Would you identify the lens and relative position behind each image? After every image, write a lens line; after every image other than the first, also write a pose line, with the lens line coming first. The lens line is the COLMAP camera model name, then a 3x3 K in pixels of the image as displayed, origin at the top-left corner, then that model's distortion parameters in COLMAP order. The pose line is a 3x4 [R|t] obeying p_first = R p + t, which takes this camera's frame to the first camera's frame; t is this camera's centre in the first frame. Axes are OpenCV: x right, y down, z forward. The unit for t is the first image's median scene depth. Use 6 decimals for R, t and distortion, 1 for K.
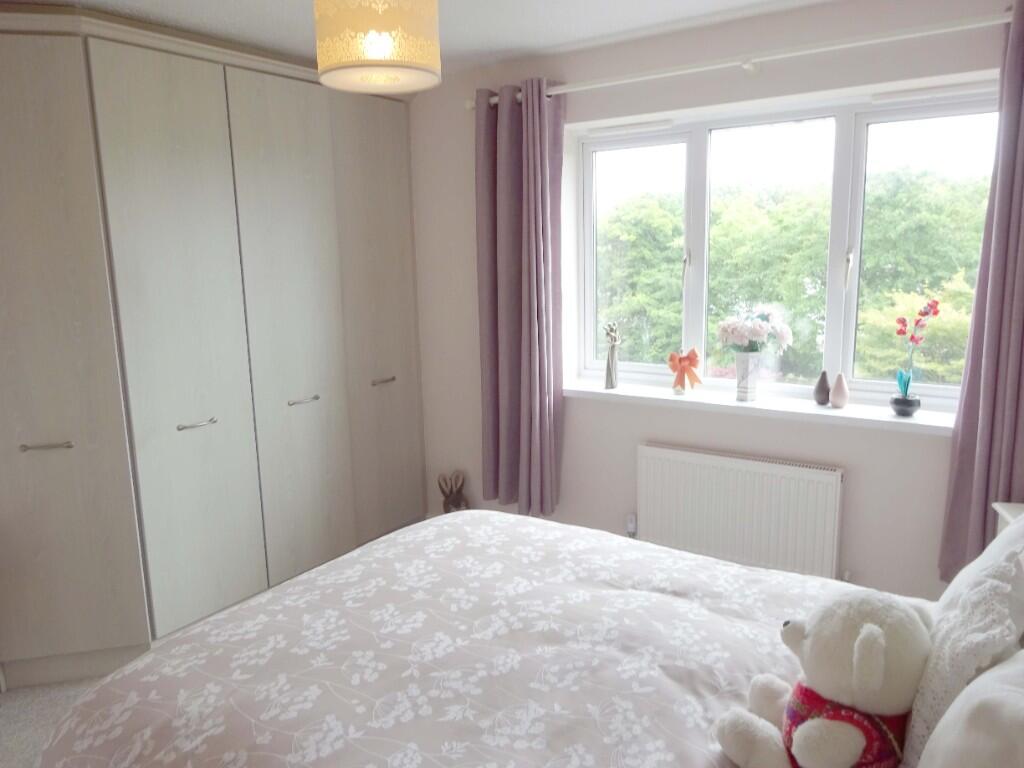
lens RADIAL K [[762.4, 0, 511.7], [0, 762.4, 378.8], [0, 0, 1]] dist [-0.003425, 0.002048]
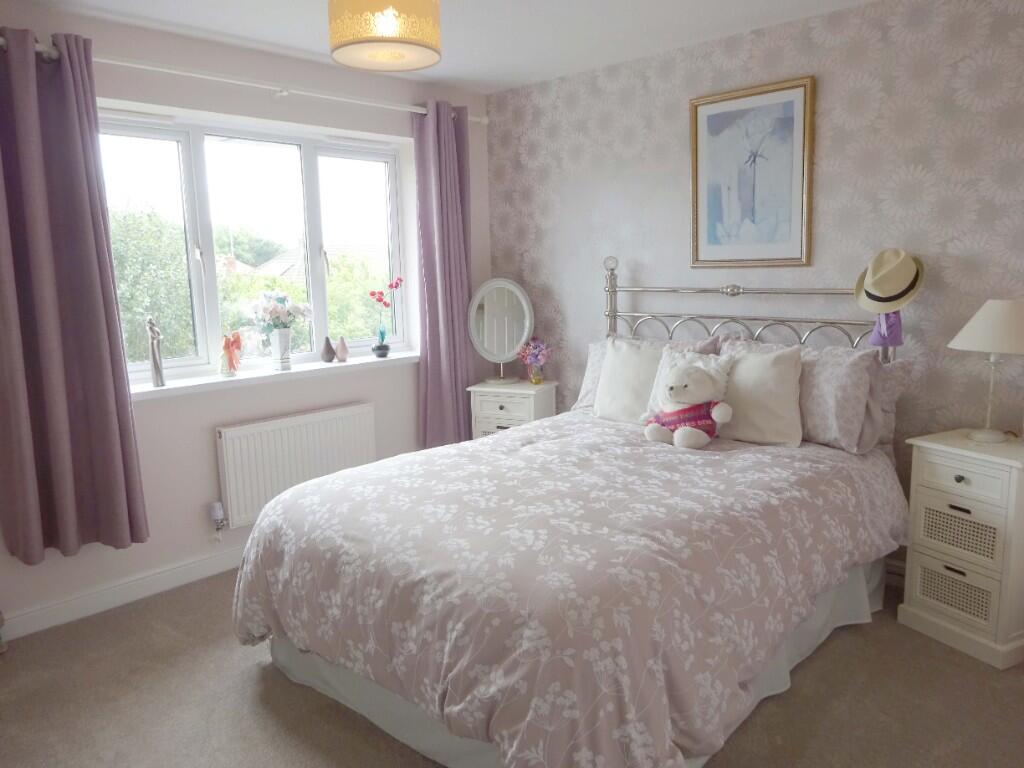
lens RADIAL K [[762.4, 0, 510.4], [0, 762.4, 383.9], [0, 0, 1]] dist [-0.003425, 0.002048]
pose [[0.165976, -0.140625, 0.976052, -0.989121], [0.194540, 0.974998, 0.107392, -0.013199], [-0.966750, 0.172056, 0.189183, 0.532596]]
